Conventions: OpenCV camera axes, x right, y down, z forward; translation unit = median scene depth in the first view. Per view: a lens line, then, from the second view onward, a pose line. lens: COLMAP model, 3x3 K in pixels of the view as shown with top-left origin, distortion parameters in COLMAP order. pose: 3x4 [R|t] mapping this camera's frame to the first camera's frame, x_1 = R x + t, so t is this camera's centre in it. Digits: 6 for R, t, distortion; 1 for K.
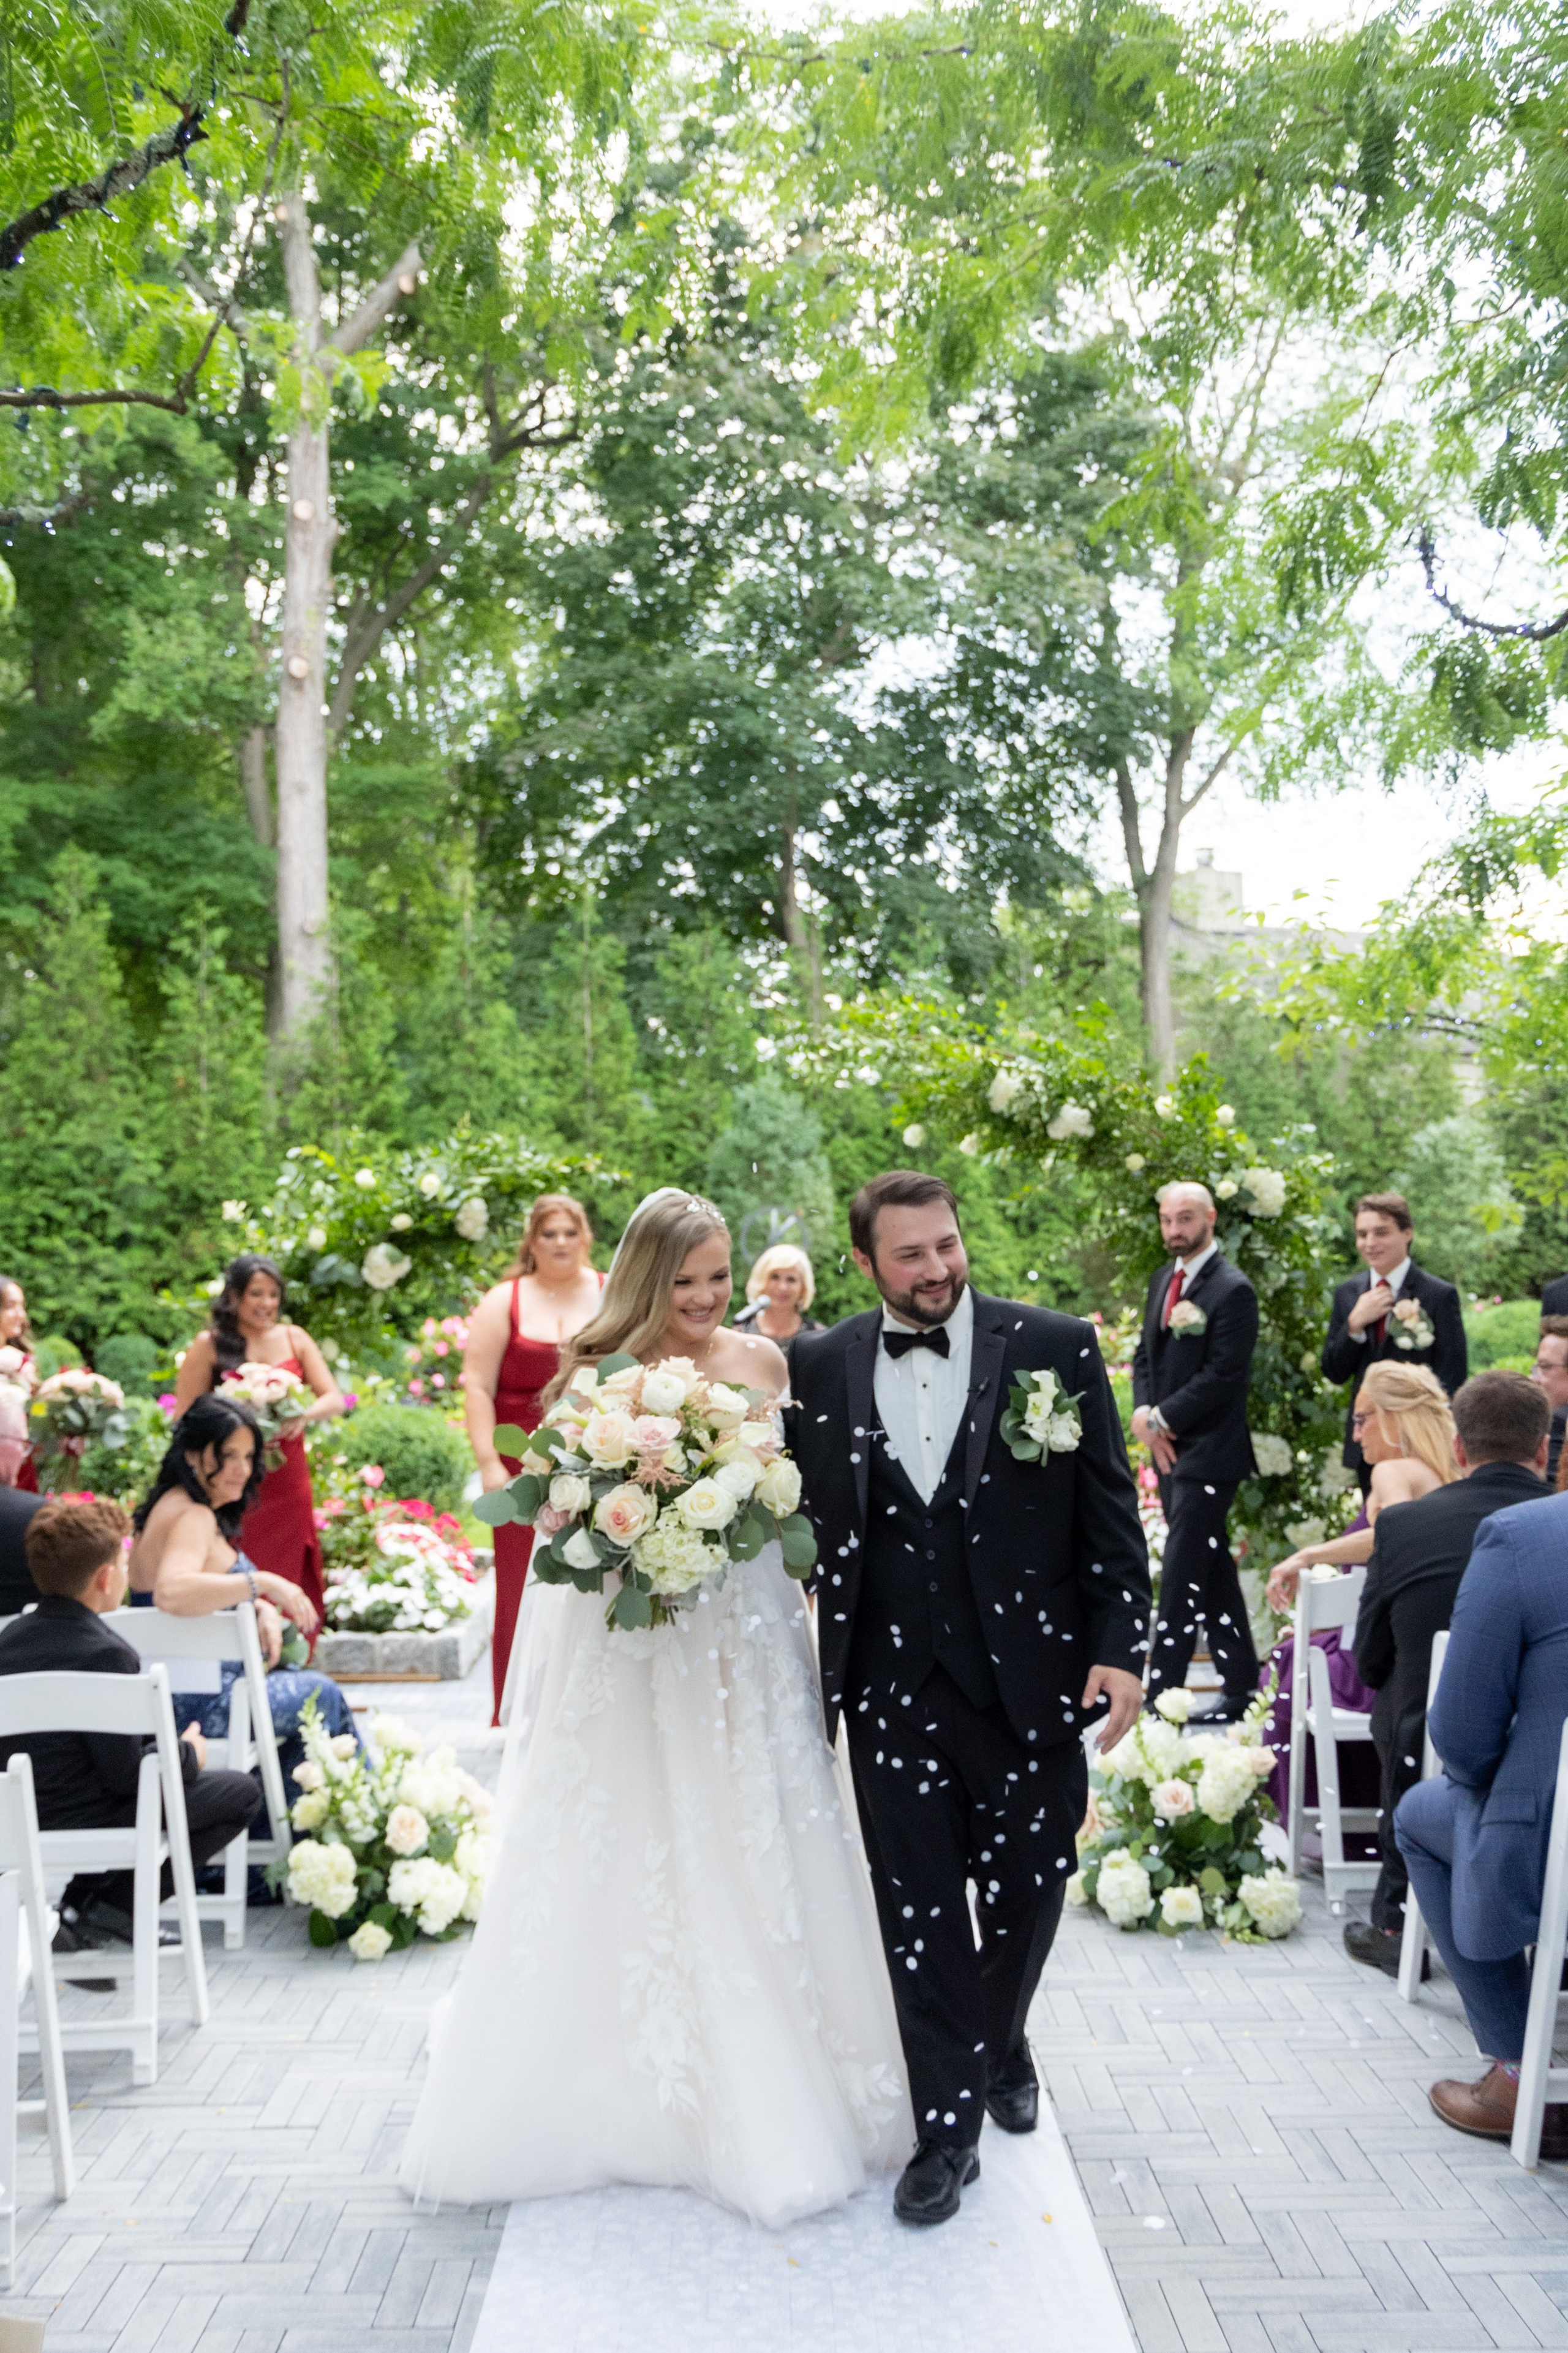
lens RADIAL K [[2244.5, 0, 704.7], [0, 2244.5, 1067.0], [0, 0, 1]] dist [-0.052281, -0.005697]
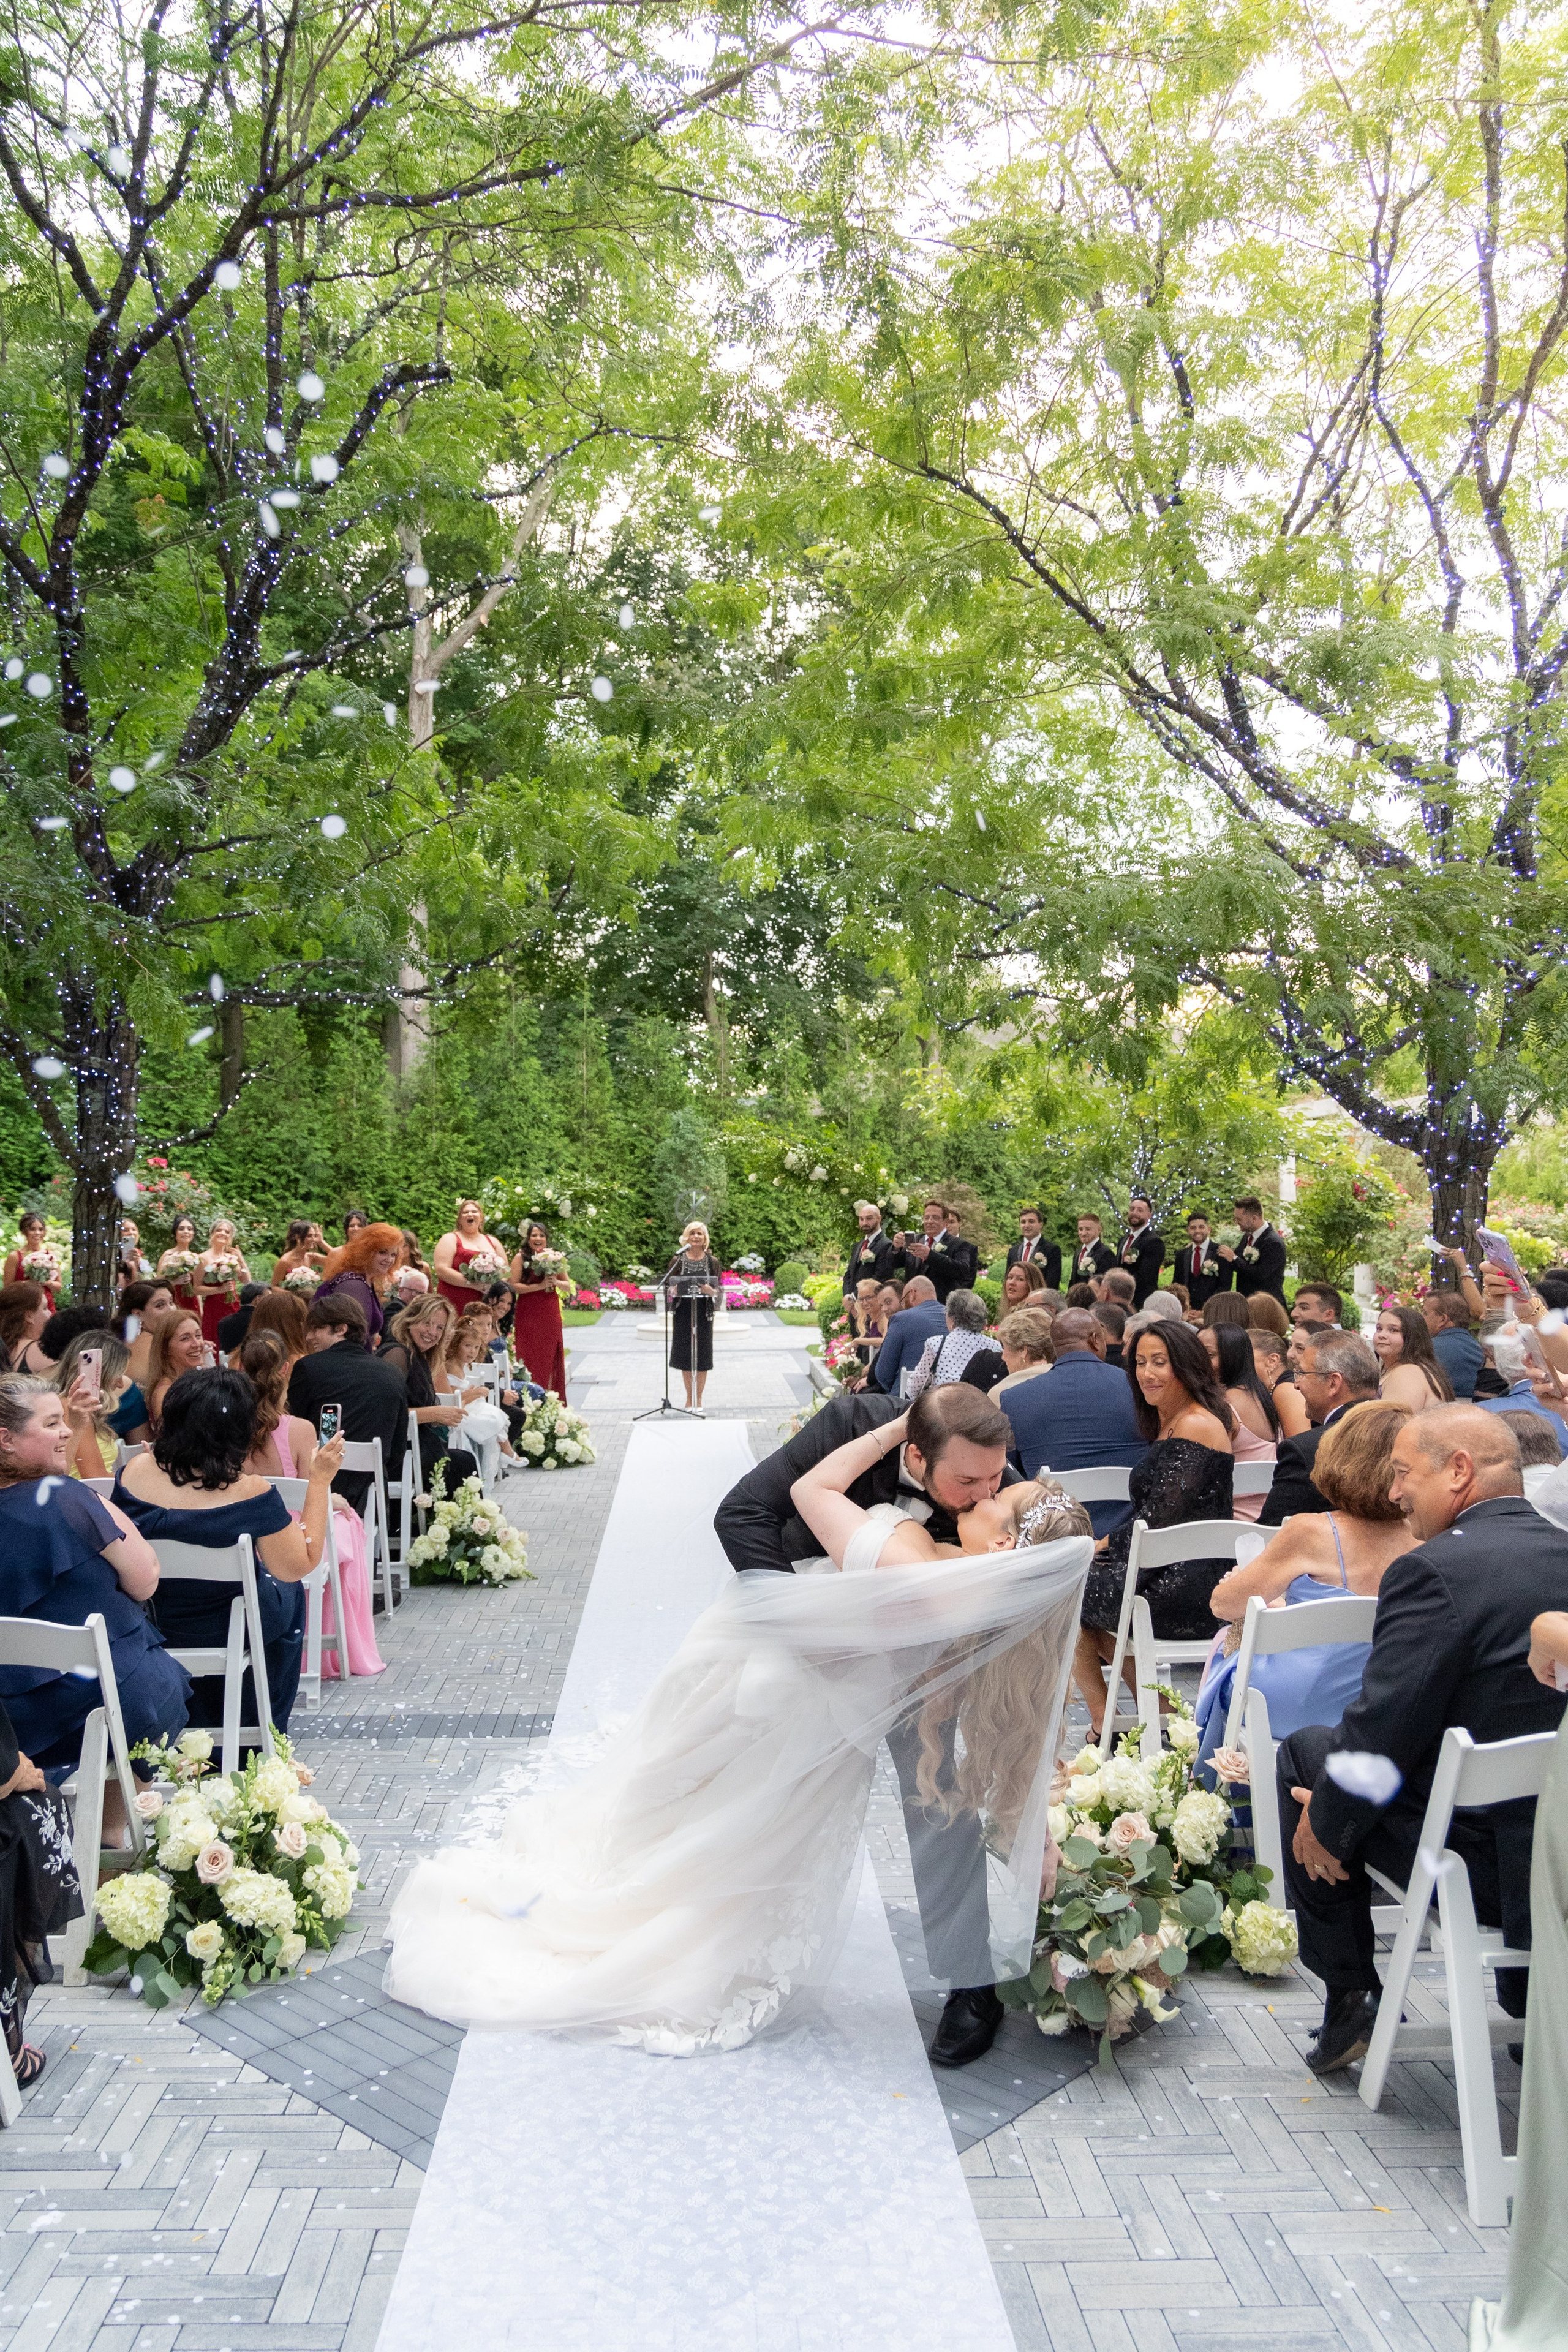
lens RADIAL K [[1960.6, 0, 730.2], [0, 1960.6, 1053.5], [0, 0, 1]] dist [-0.077954, 0.003082]
pose [[0.998611, 0.023895, 0.046966, -0.013681], [-0.024582, 0.999599, 0.014090, -0.056609], [-0.046610, -0.015225, 0.998797, -0.467492]]
